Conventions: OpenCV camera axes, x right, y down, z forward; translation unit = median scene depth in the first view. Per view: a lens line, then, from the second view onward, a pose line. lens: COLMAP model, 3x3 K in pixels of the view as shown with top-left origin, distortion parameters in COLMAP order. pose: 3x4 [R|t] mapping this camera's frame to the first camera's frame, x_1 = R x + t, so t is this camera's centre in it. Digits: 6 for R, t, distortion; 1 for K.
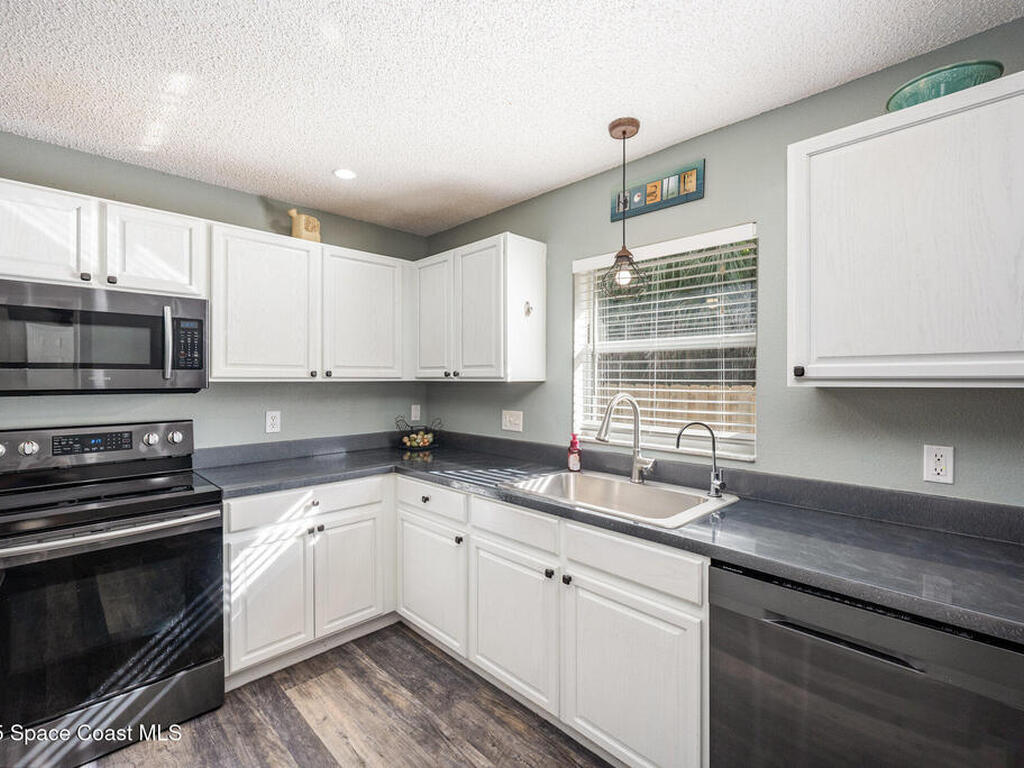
lens RADIAL K [[469.4, 0, 505.7], [0, 469.4, 378.2], [0, 0, 1]] dist [-0.002093, 0.000093]
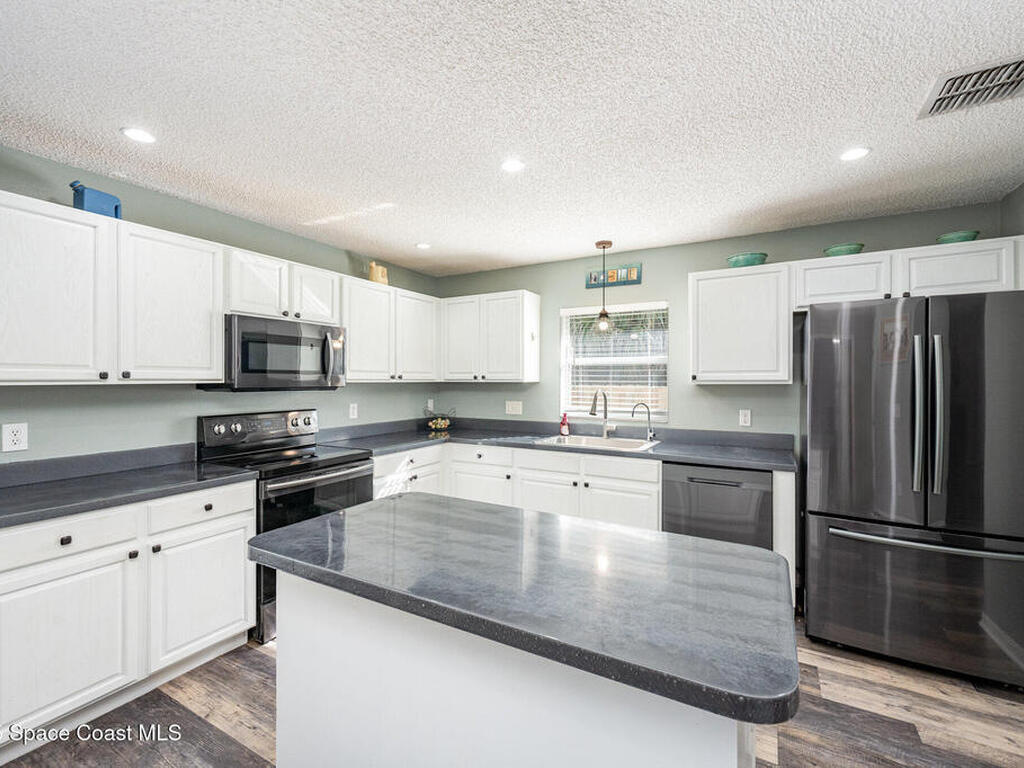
lens RADIAL K [[462.1, 0, 498.0], [0, 462.1, 384.7], [0, 0, 1]] dist [-0.003085, 0.000584]
pose [[0.962789, -0.001029, 0.270253, -0.511335], [-0.001743, 0.999948, 0.010018, -0.000882], [-0.270250, -0.010116, 0.962737, -0.507680]]
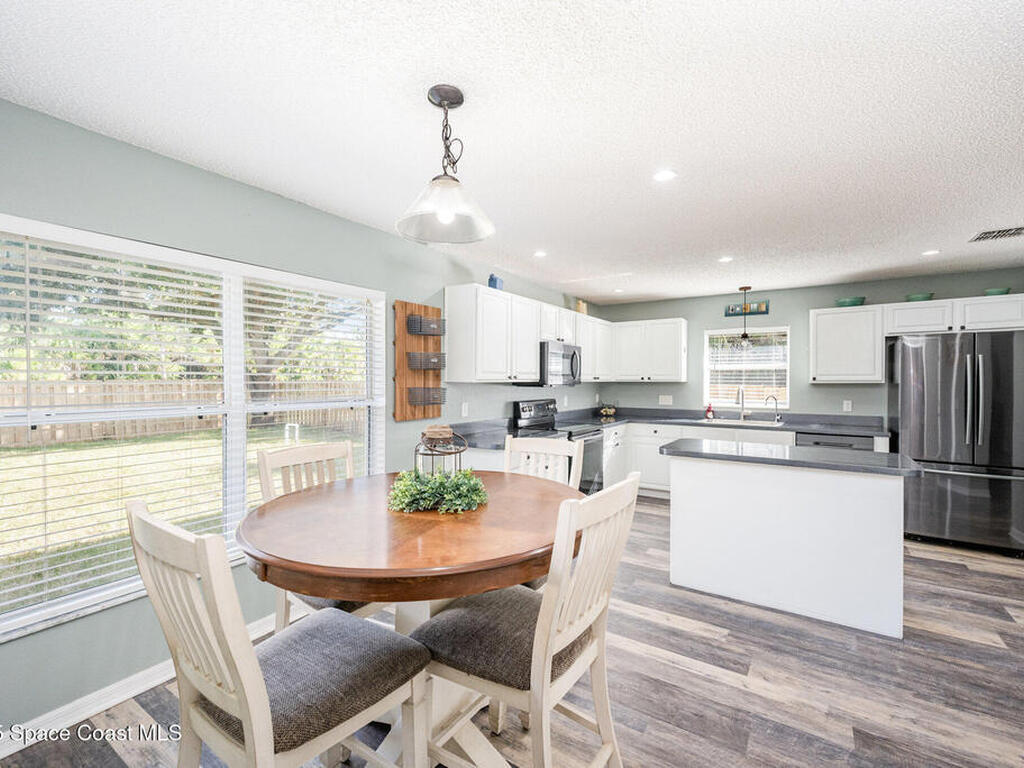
lens RADIAL K [[462.1, 0, 498.8], [0, 462.1, 386.3], [0, 0, 1]] dist [-0.003085, 0.000584]
pose [[0.979519, -0.000147, 0.201350, -1.342946], [-0.002654, 0.999903, 0.013643, -0.000196], [-0.201332, -0.013898, 0.979424, -1.064769]]
